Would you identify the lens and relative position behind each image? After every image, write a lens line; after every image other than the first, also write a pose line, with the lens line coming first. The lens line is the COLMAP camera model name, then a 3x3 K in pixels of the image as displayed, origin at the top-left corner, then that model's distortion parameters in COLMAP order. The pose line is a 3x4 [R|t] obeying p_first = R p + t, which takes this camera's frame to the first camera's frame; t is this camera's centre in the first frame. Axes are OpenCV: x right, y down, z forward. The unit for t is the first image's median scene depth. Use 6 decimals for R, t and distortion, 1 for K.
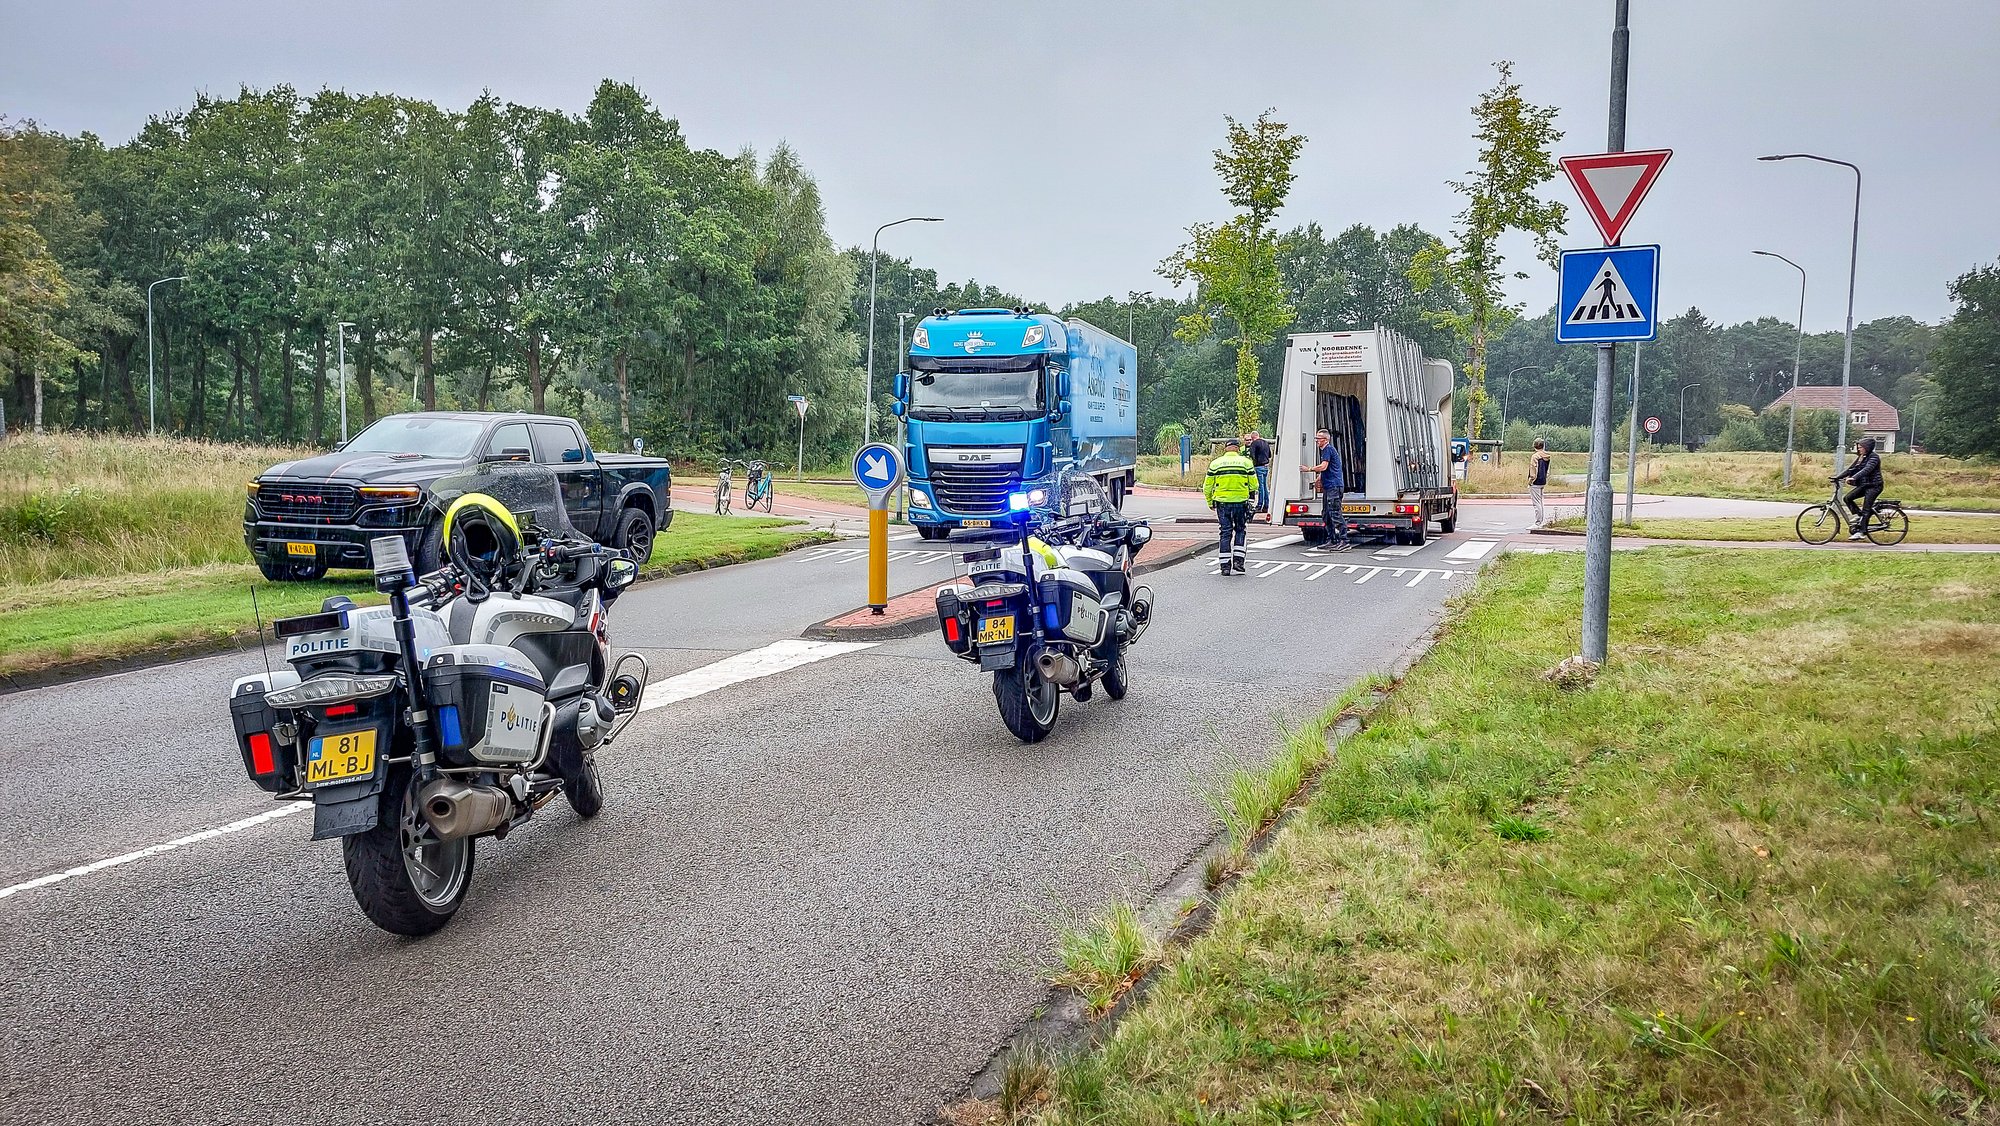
lens RADIAL K [[1431.3, 0, 1023.8], [0, 1431.3, 557.8], [0, 0, 1]] dist [0.083074, -0.087984]
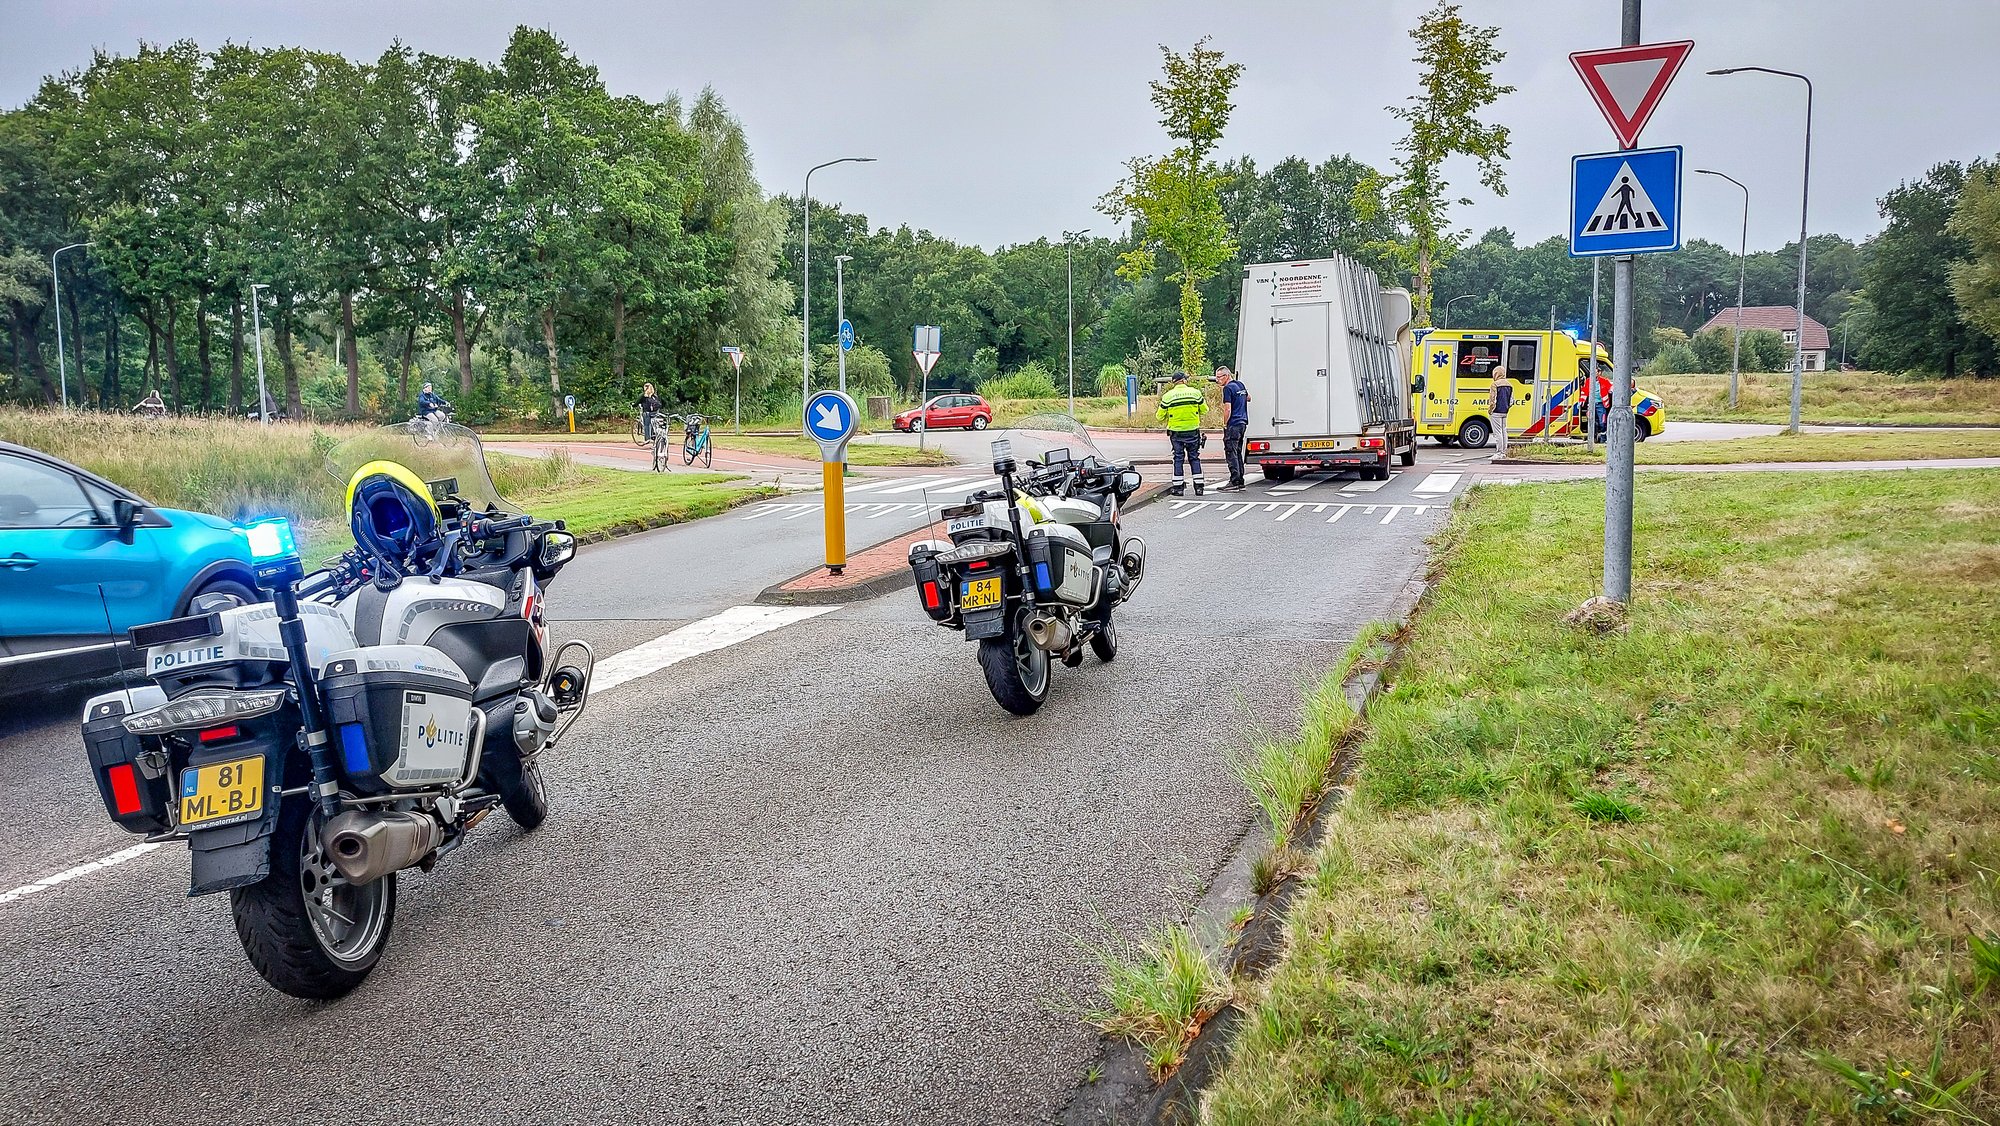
lens RADIAL K [[1435.8, 0, 997.3], [0, 1435.8, 543.3], [0, 0, 1]] dist [0.080018, -0.084136]
pose [[0.999178, -0.033917, 0.022220, -0.012174], [0.033295, 0.999059, 0.027787, -0.002542], [-0.023141, -0.027024, 0.999367, 0.043849]]
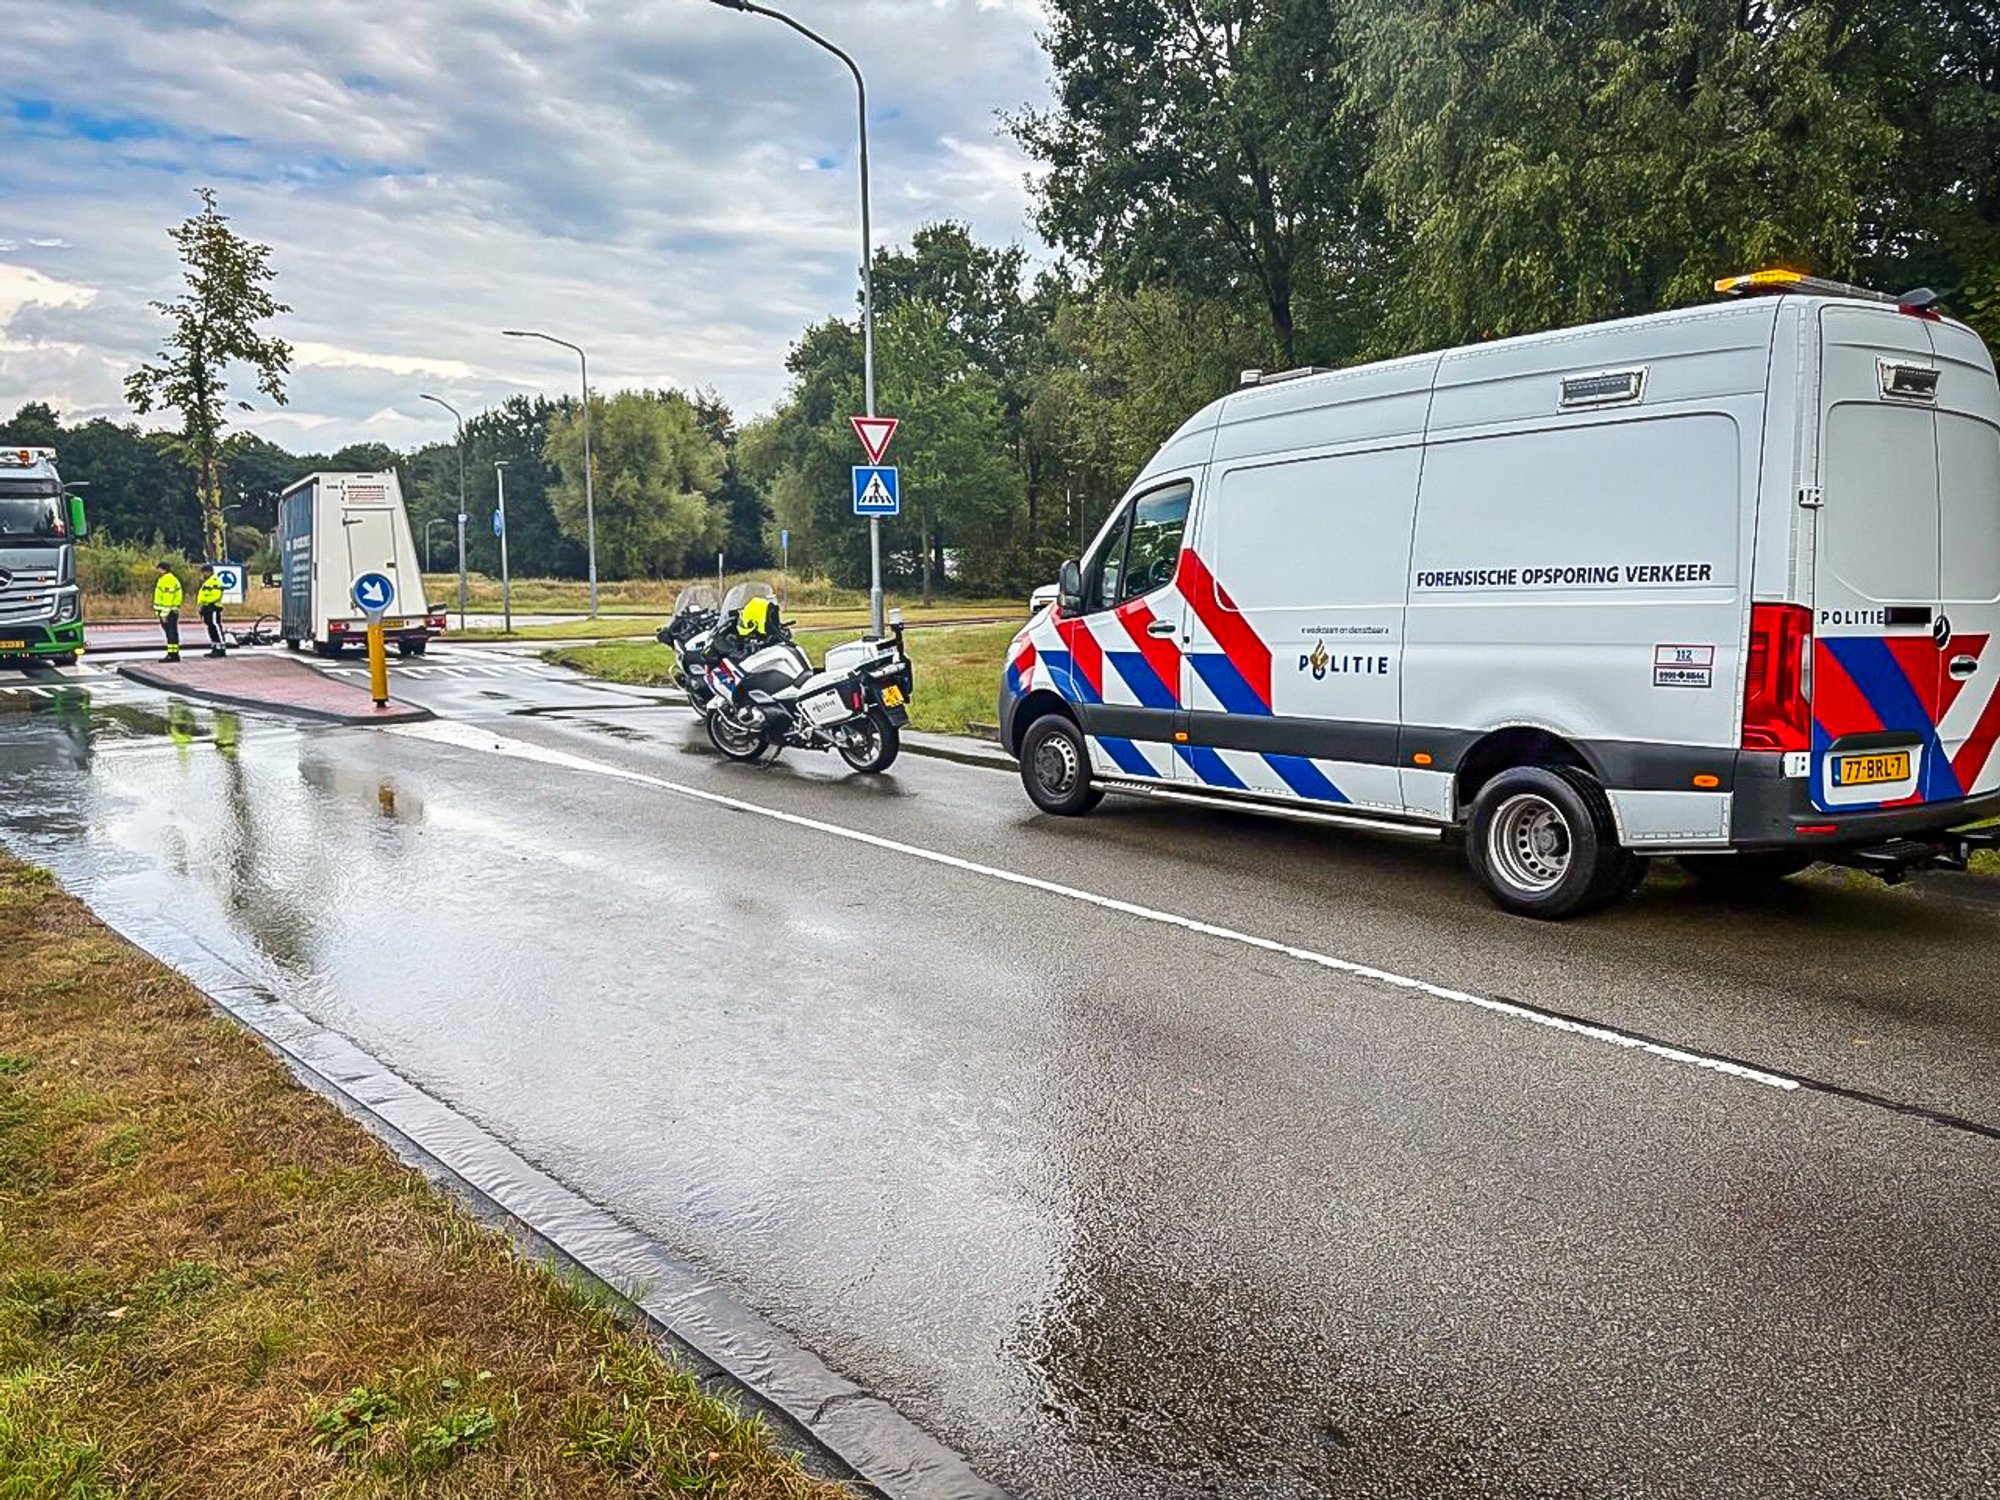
lens RADIAL K [[1463.1, 0, 1000.0], [0, 1463.1, 750.0], [0, 0, 1]] dist [0.044550, -0.028349]
pose [[0.593711, -0.115408, 0.796360, -0.608235], [0.079045, 0.993240, 0.085009, 0.007197], [-0.800787, 0.012477, 0.598819, -0.176606]]
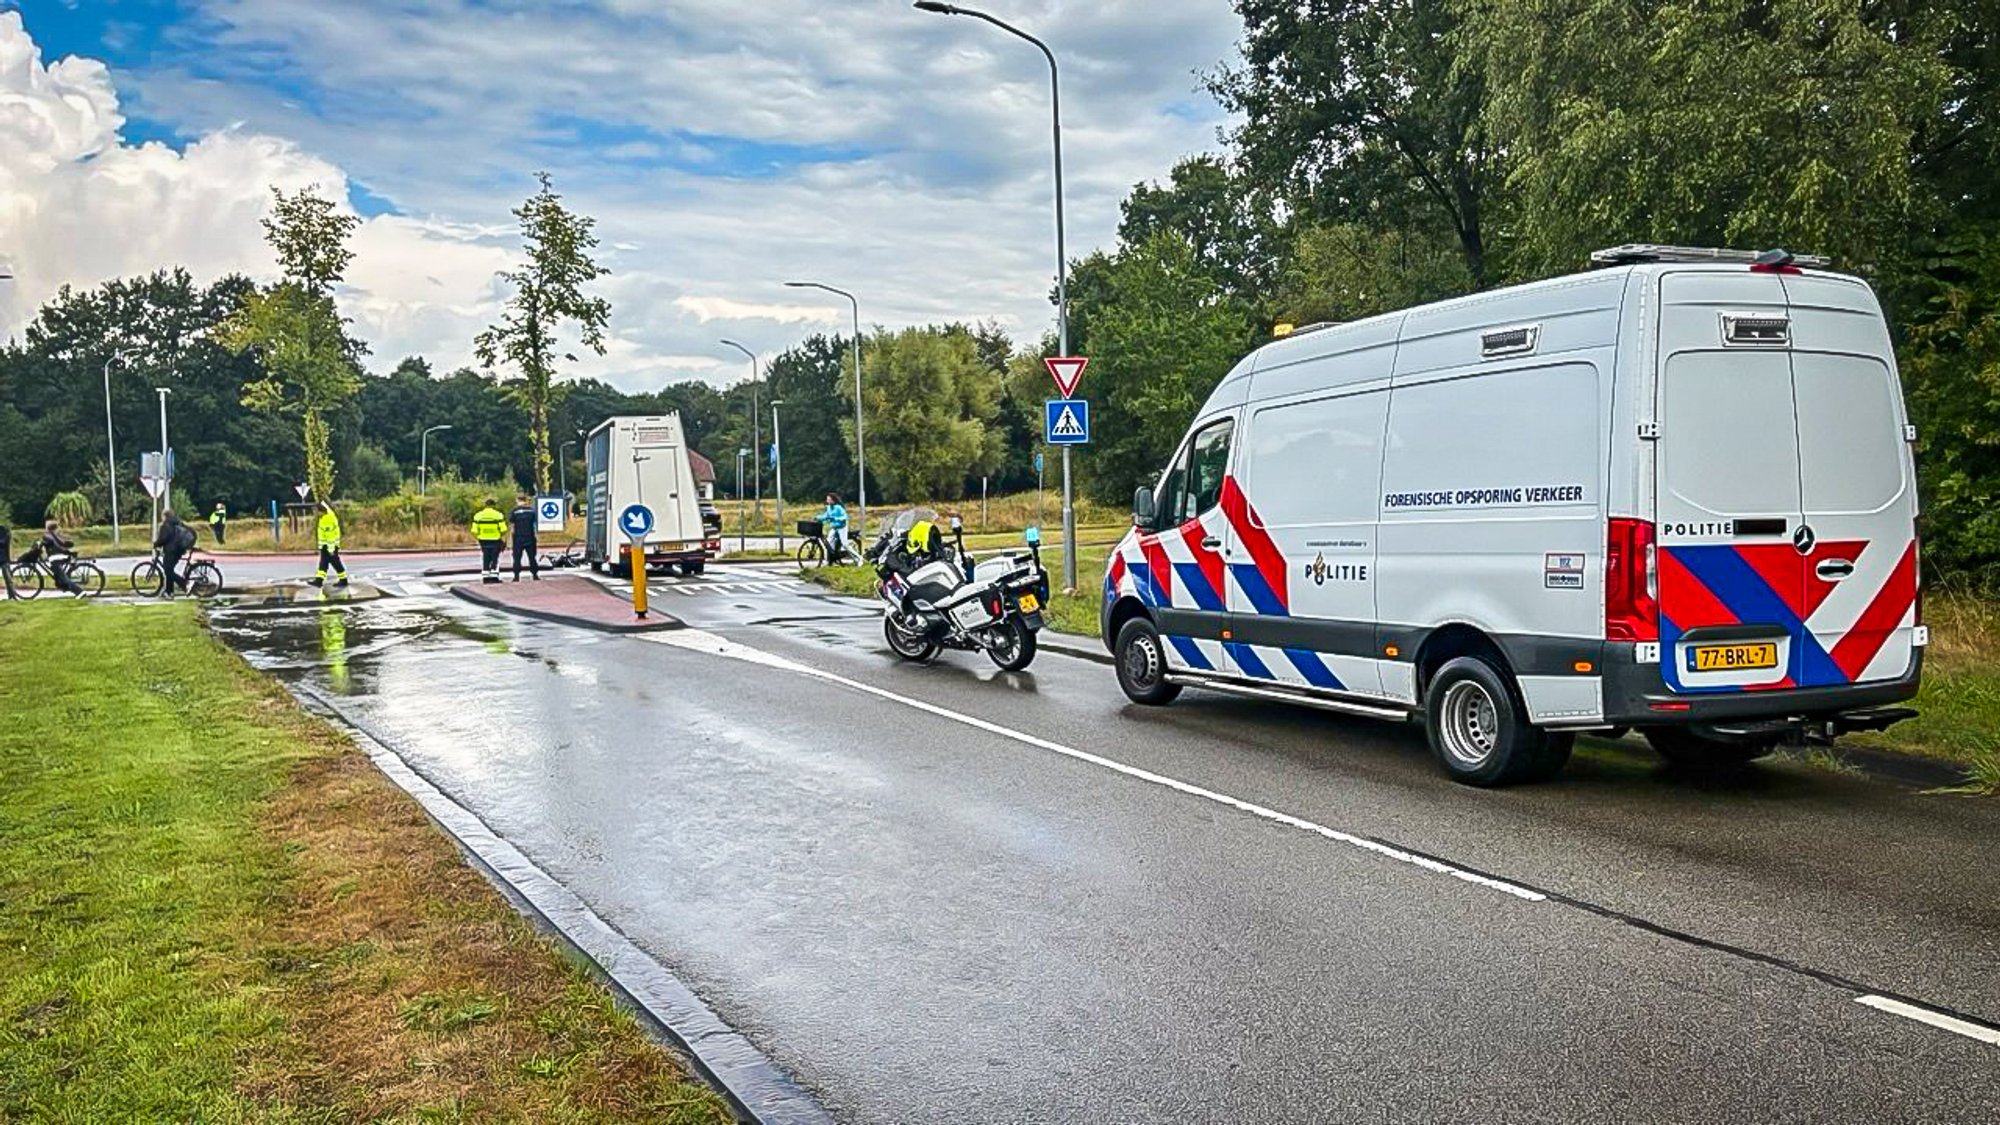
lens RADIAL K [[1447.6, 0, 1000.0], [0, 1447.6, 562.5], [0, 0, 1]] dist [0.137759, -0.238223]
pose [[0.735314, -0.065003, 0.674602, -0.629629], [0.089760, 0.995962, -0.001870, 0.013811], [-0.671756, 0.061928, 0.738179, -0.293469]]
